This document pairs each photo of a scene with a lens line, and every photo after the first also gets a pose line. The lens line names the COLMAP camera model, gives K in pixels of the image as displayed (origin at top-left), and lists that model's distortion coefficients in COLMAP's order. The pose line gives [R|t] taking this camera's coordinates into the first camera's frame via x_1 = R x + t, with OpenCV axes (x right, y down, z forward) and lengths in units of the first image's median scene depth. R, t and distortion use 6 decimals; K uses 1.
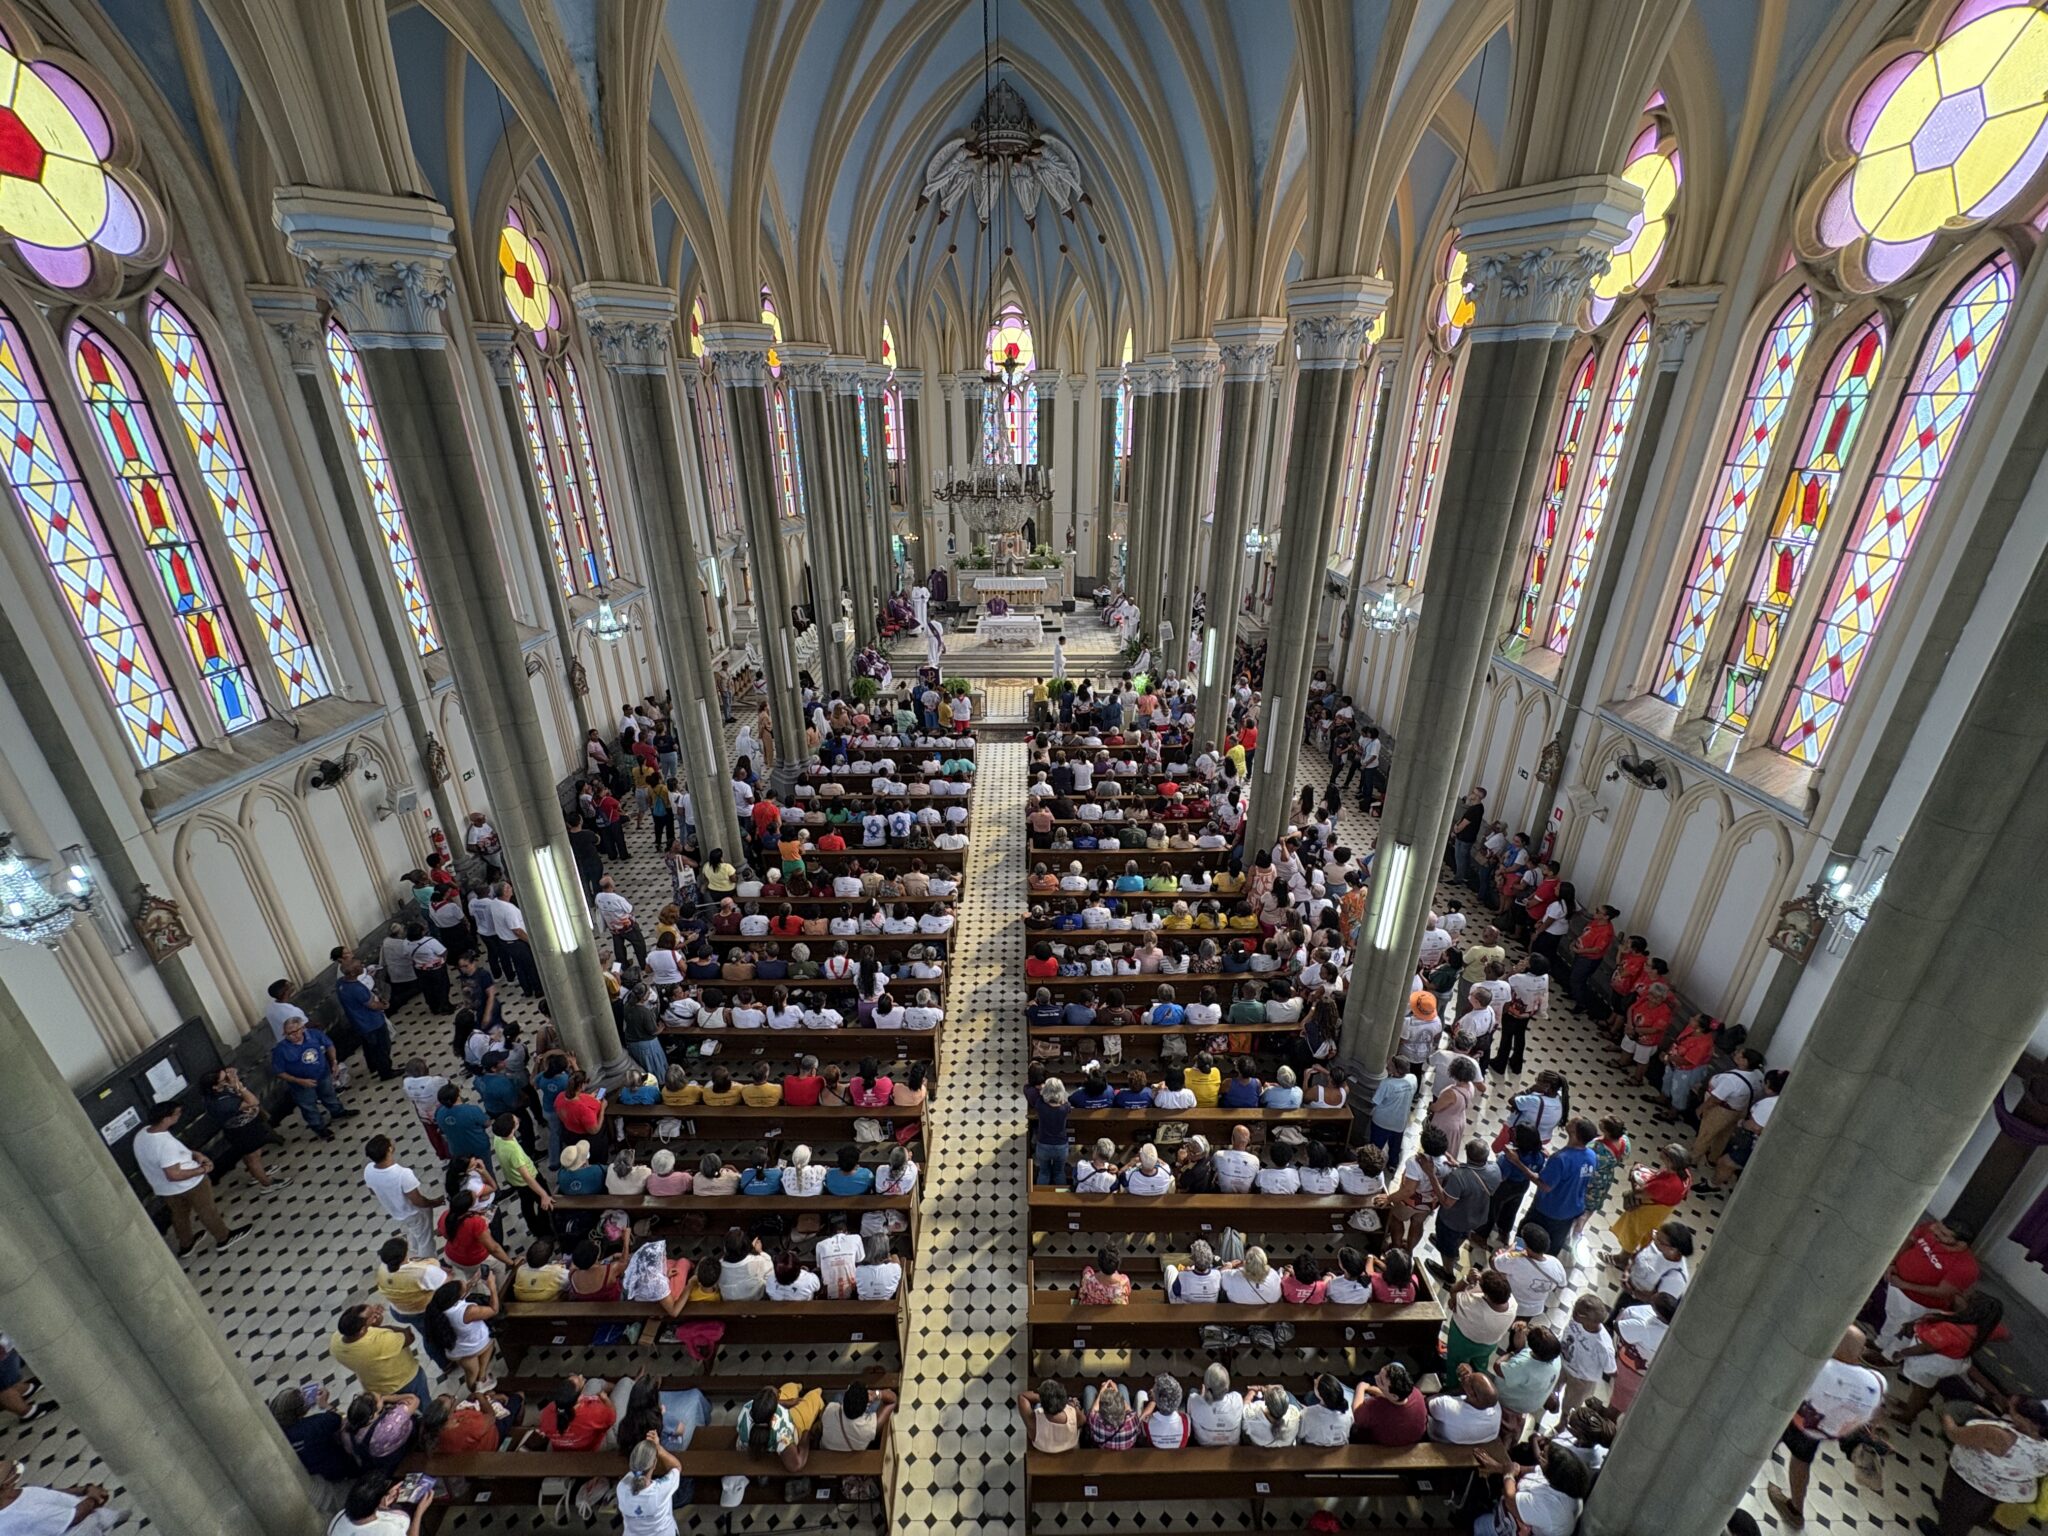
lens RADIAL K [[803.8, 0, 1024.0], [0, 803.8, 768.0], [0, 0, 1]] dist [0.000024, -0.000153]
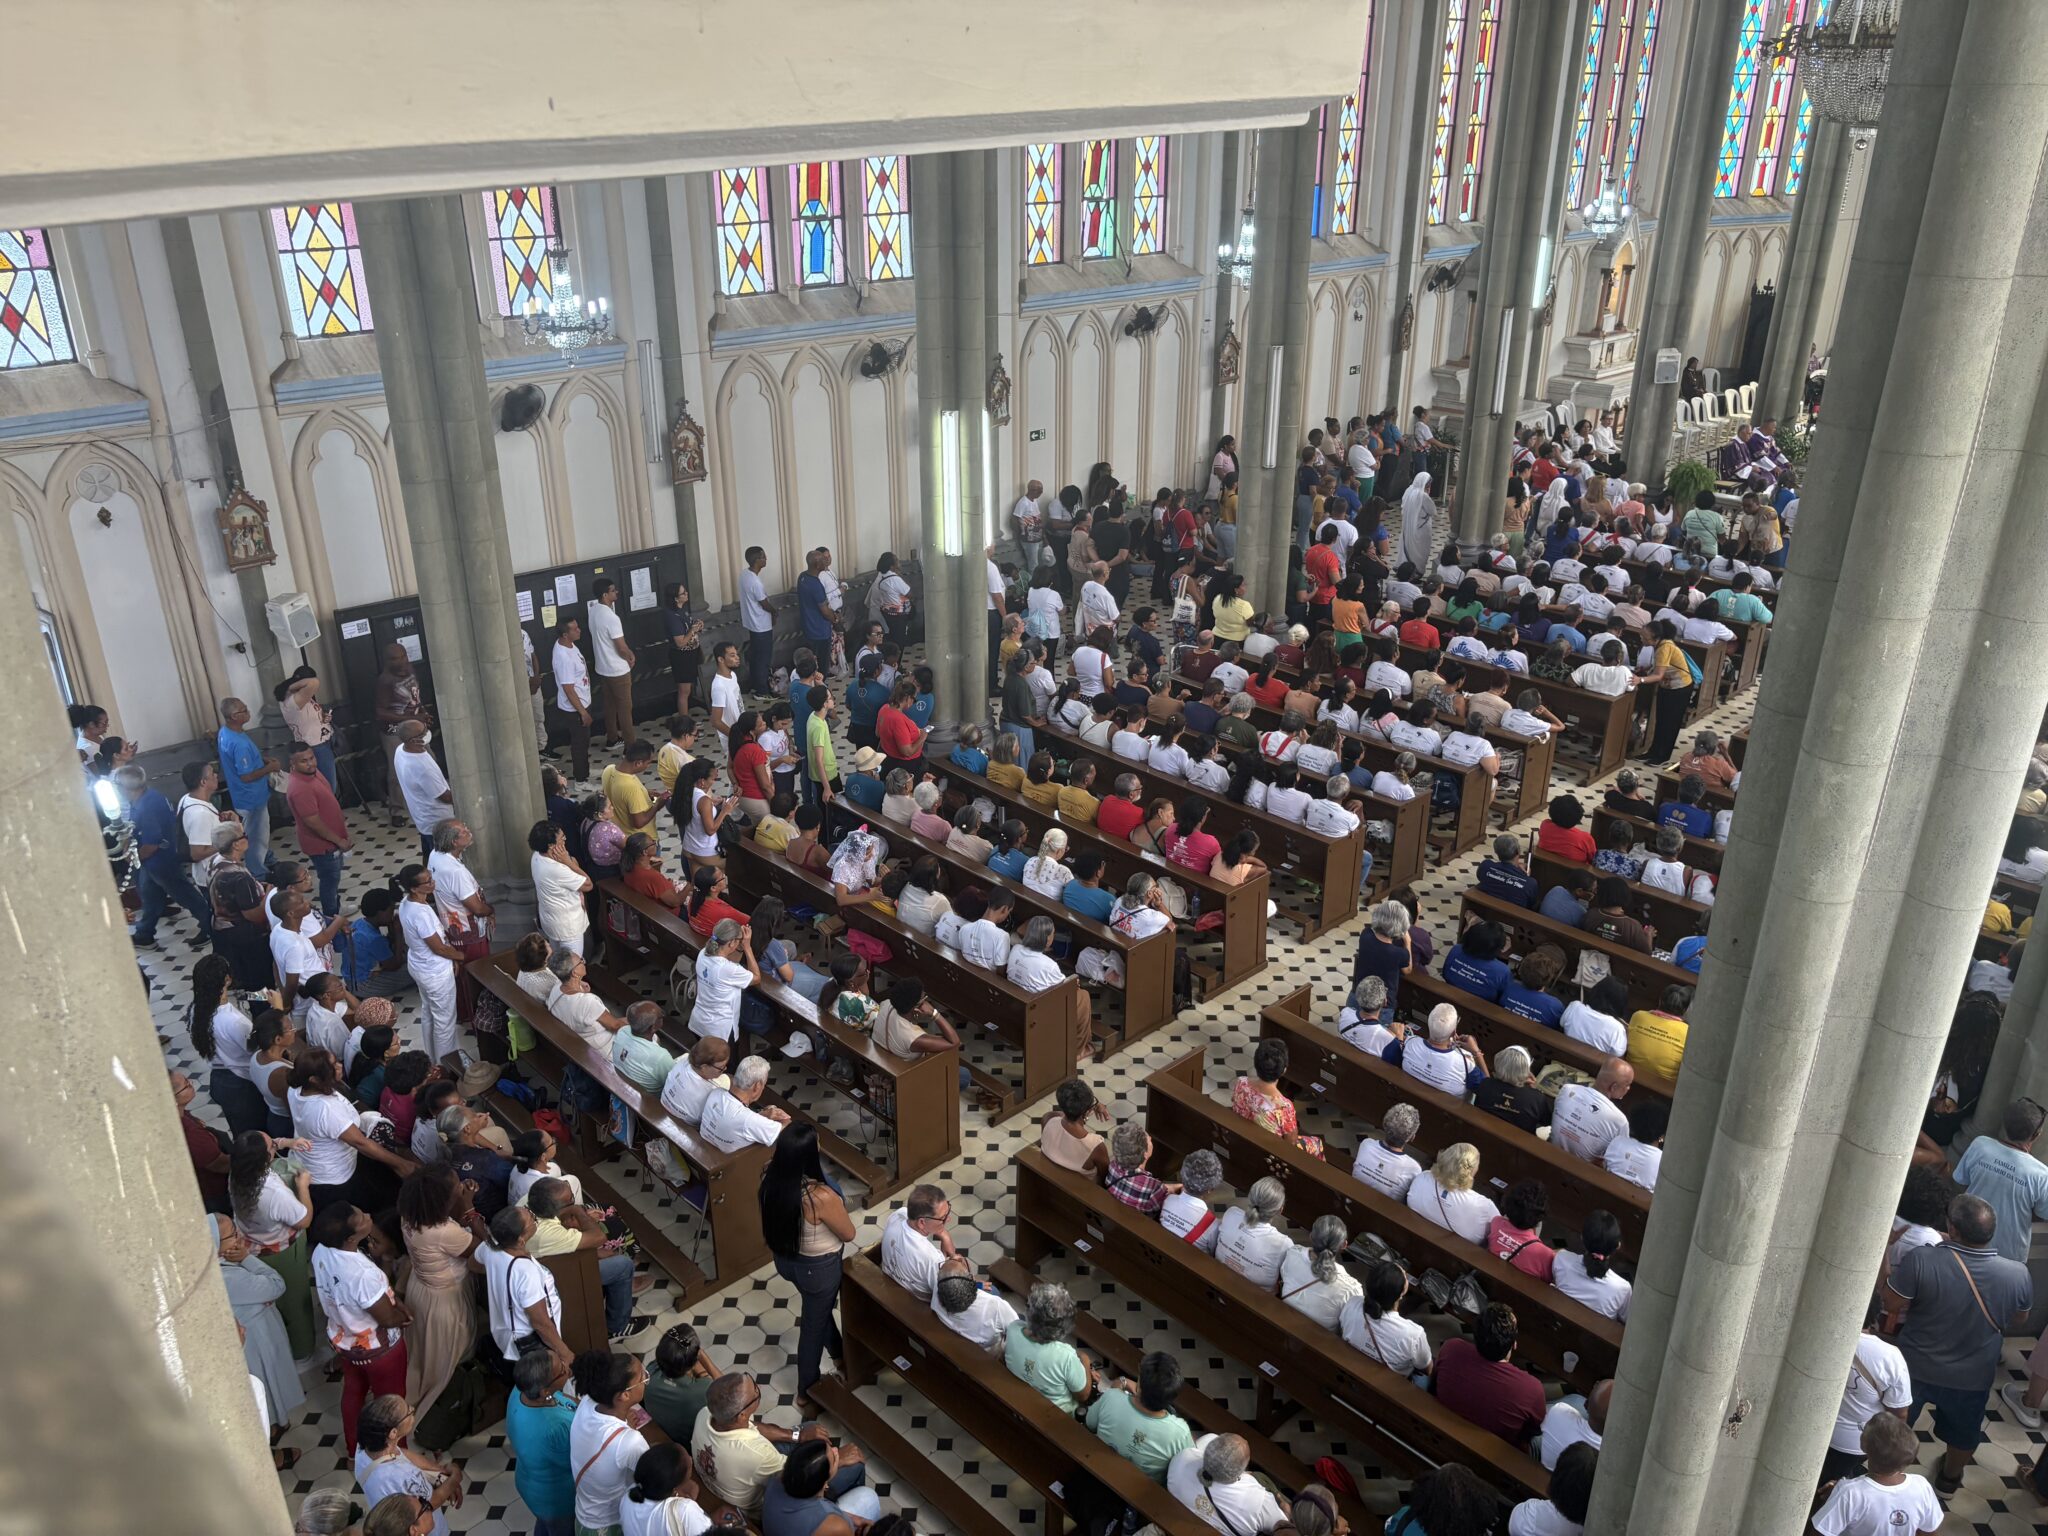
lens RADIAL K [[1526.9, 0, 1024.0], [0, 1526.9, 768.0], [0, 0, 1]] dist [0.003614, -0.000403]
pose [[0.695193, 0.298431, -0.653946, 0.480865], [-0.289087, 0.949006, 0.125762, 0.184095], [0.658130, 0.101618, 0.746015, -0.077712]]
